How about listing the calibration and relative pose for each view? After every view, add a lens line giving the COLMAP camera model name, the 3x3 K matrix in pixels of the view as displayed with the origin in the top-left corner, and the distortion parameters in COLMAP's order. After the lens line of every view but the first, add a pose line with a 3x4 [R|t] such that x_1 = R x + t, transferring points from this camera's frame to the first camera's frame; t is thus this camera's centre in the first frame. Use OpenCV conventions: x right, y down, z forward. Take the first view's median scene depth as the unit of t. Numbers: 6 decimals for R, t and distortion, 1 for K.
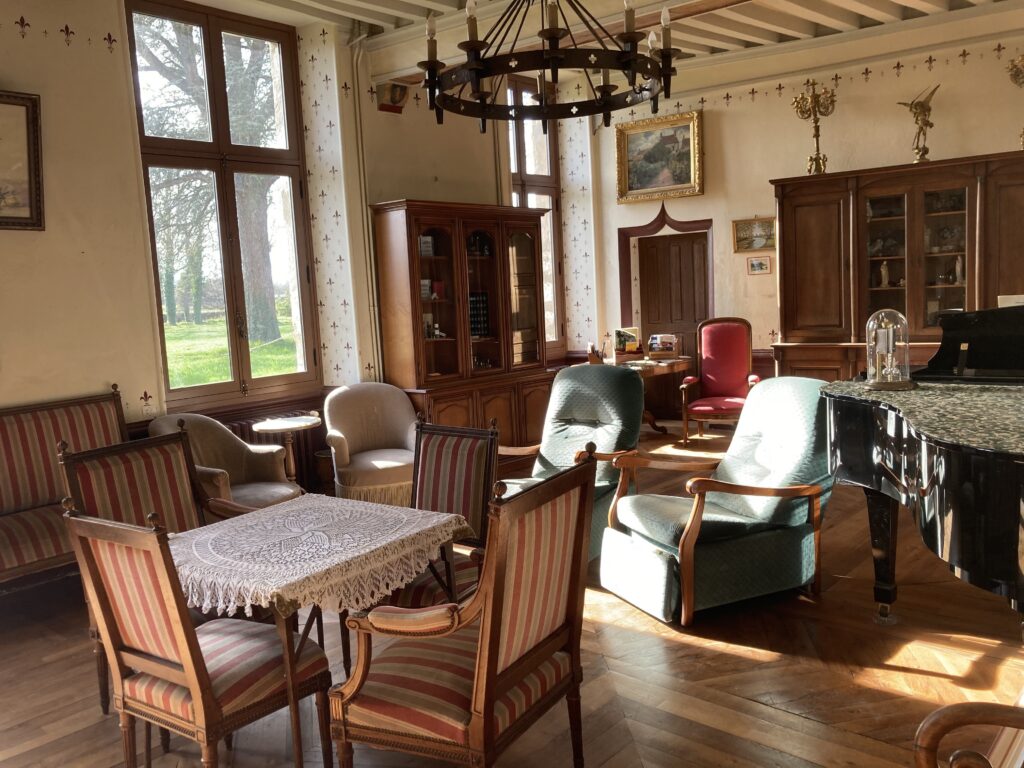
lens RADIAL K [[831.5, 0, 513.1], [0, 831.5, 376.2], [0, 0, 1]] dist [0.003407, -0.010202]
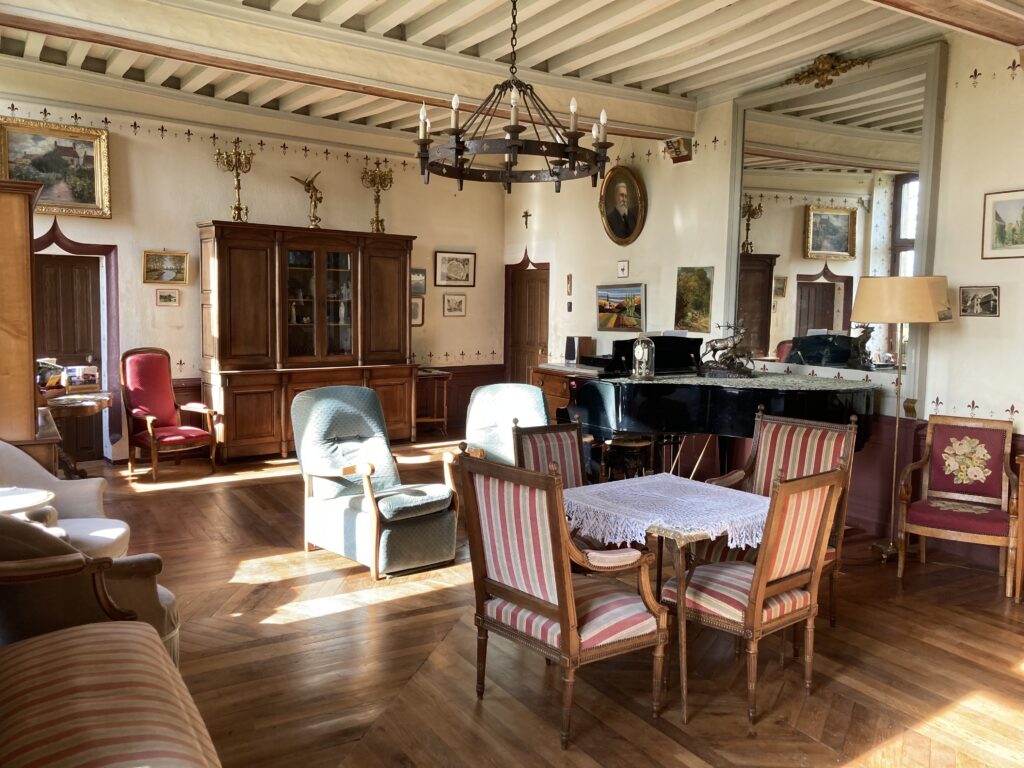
lens RADIAL K [[787.1, 0, 512.0], [0, 787.1, 384.0], [0, 0, 1]] dist [-0.030324, -0.001135]
pose [[0.276766, -0.032361, 0.960392, -0.512093], [0.072802, 0.997267, 0.012623, -0.007491], [-0.958176, 0.066424, 0.278366, 0.325877]]
